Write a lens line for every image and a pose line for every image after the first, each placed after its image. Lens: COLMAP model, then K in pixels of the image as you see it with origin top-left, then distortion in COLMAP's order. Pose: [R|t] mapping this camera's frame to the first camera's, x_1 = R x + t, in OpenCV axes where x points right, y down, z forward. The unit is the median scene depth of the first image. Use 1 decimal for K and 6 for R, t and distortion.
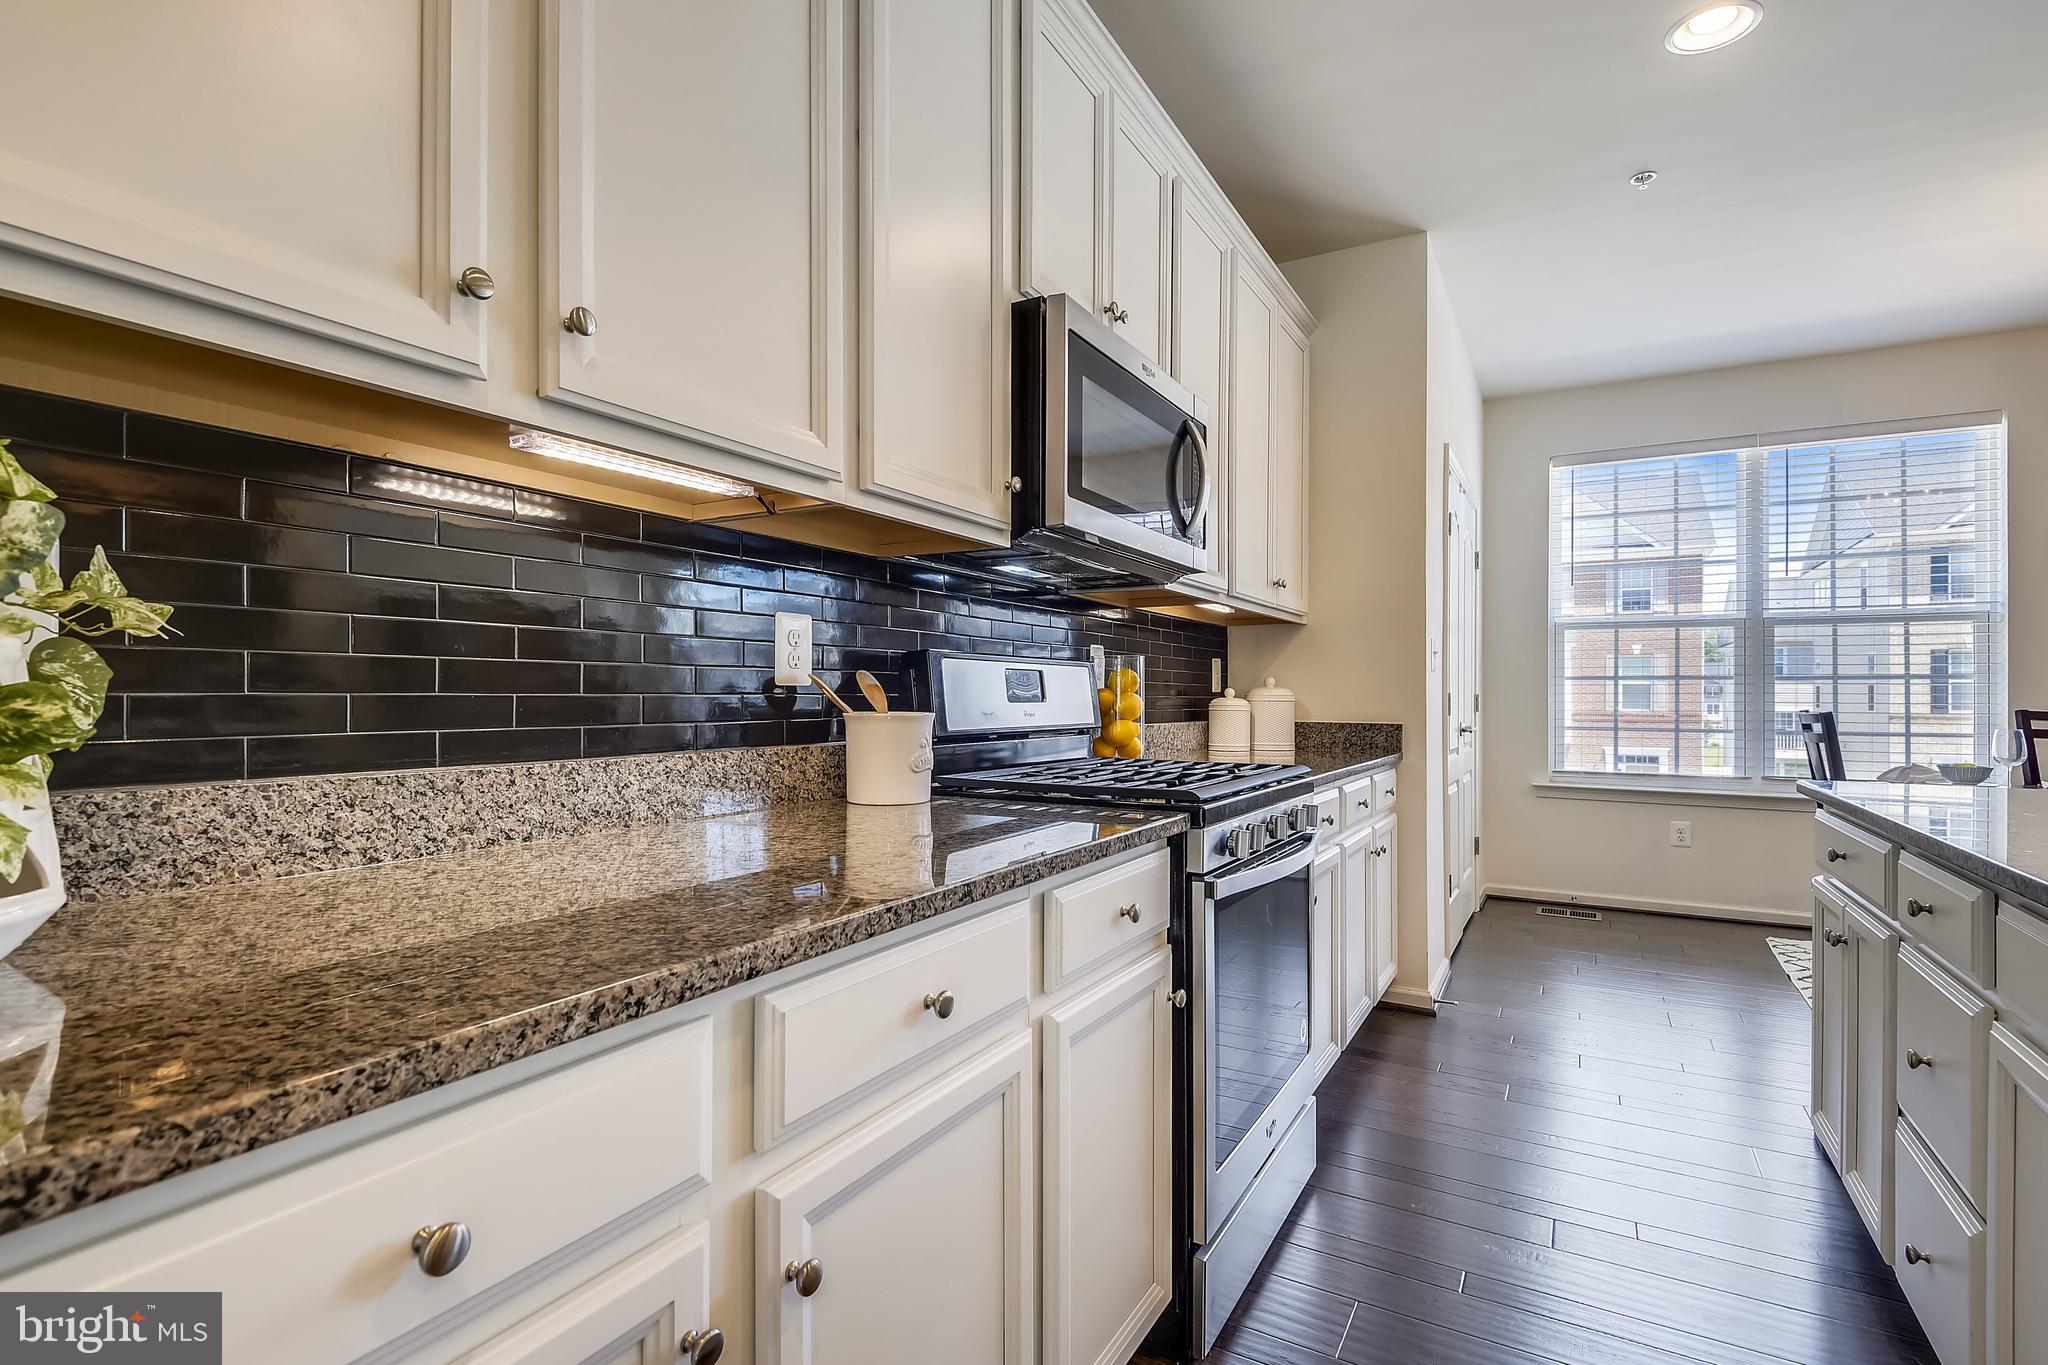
lens RADIAL K [[995.1, 0, 1024.0], [0, 995.1, 682.5], [0, 0, 1]] dist [0.002066, 0.000209]
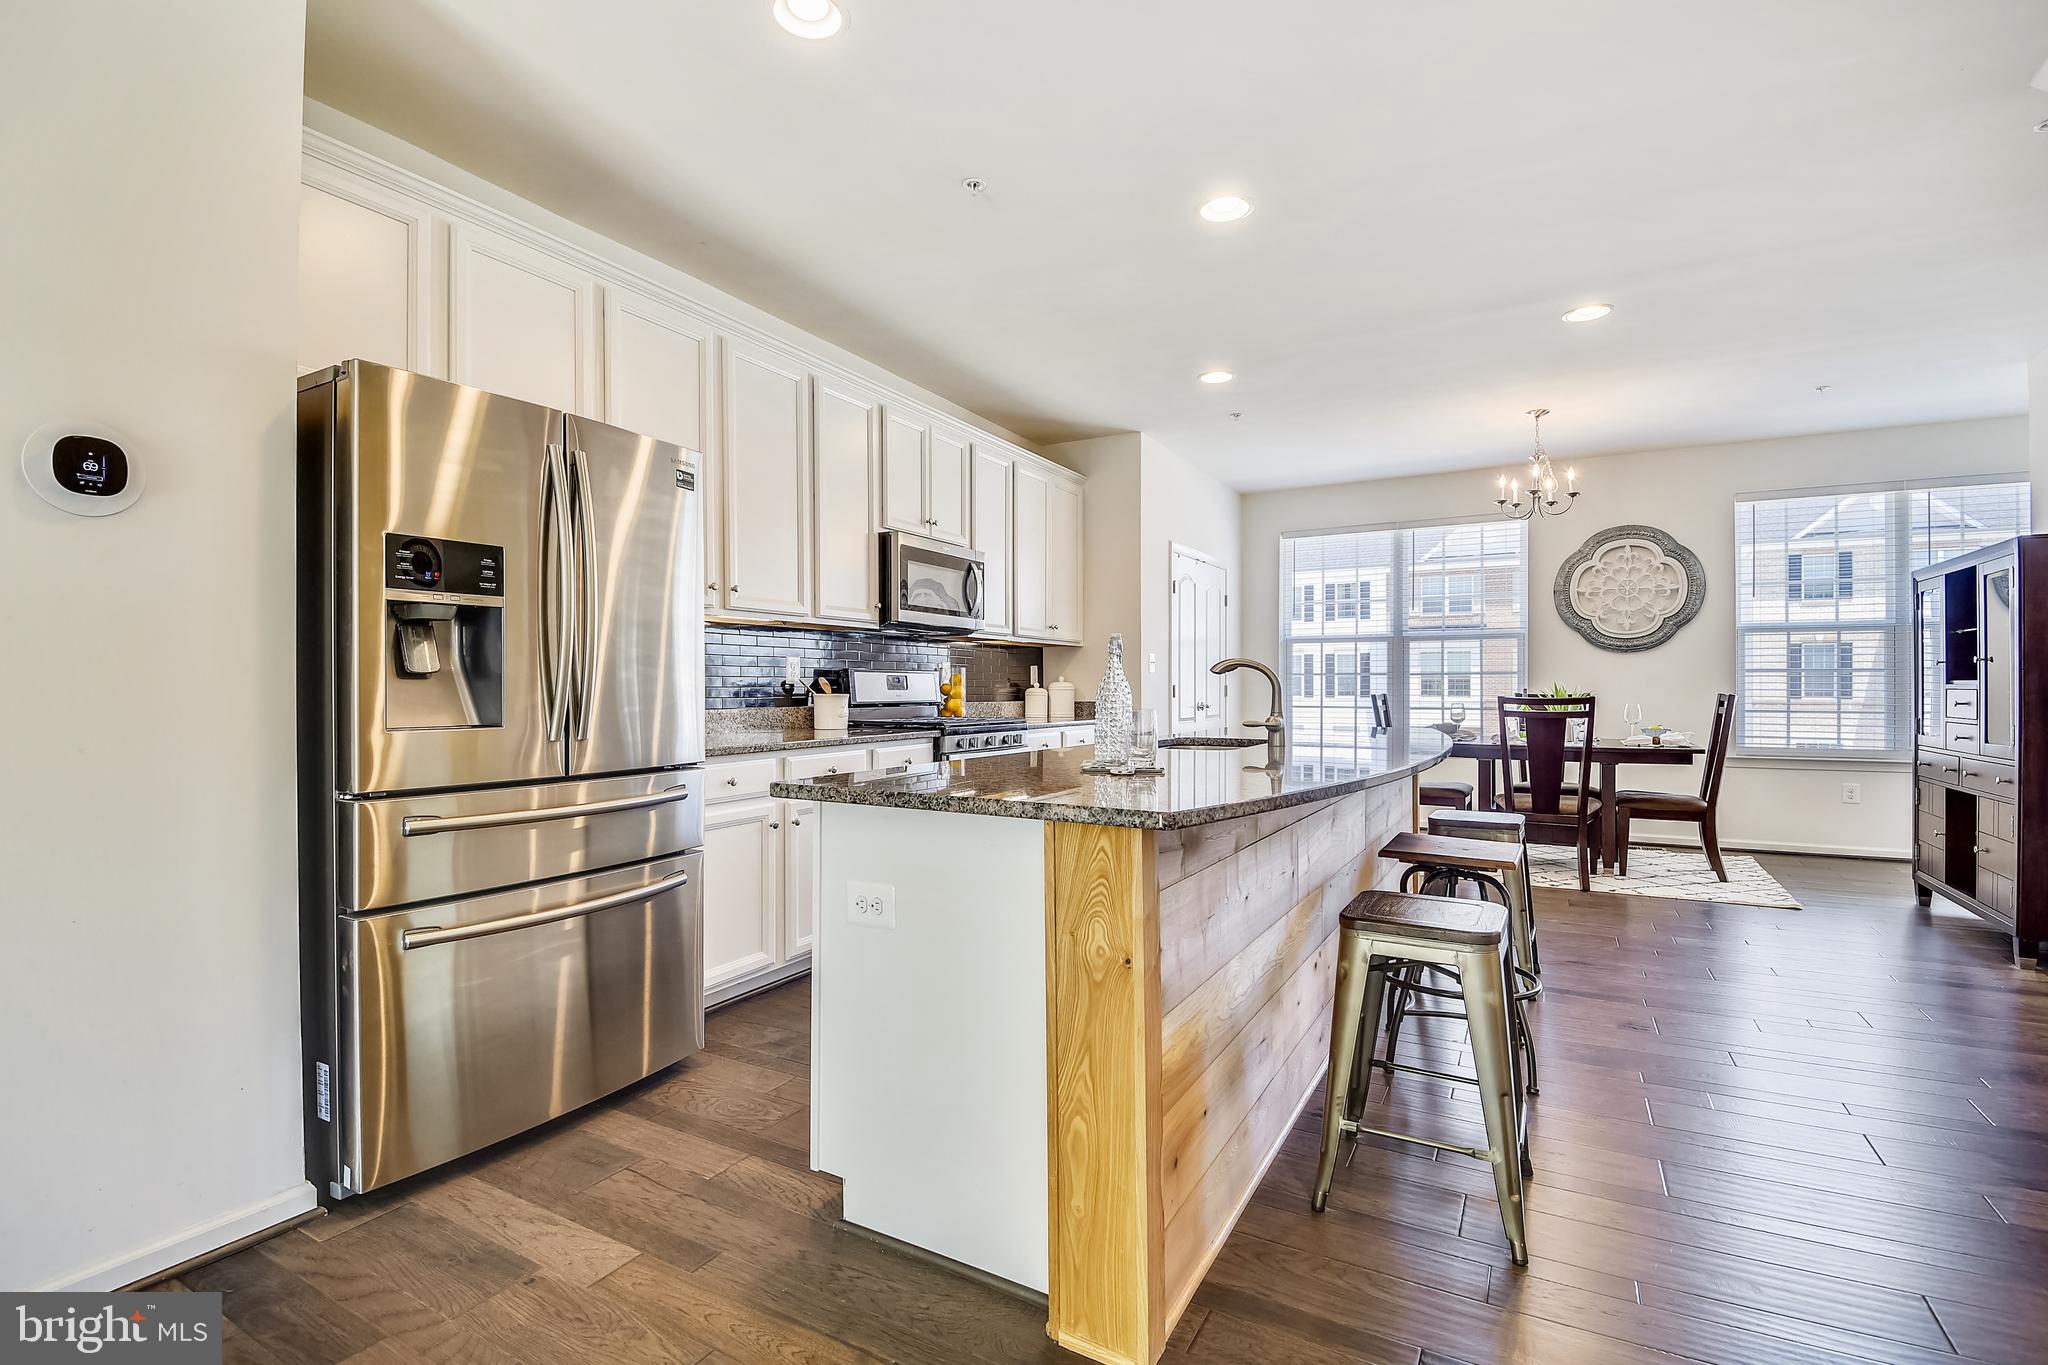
lens RADIAL K [[963.2, 0, 1024.0], [0, 963.2, 682.5], [0, 0, 1]] dist [0.047471, -0.040544]
pose [[0.999977, -0.004088, 0.005461, 0.332703], [0.004052, 0.999971, 0.006507, -0.013004], [-0.005487, -0.006484, 0.999964, -1.423377]]
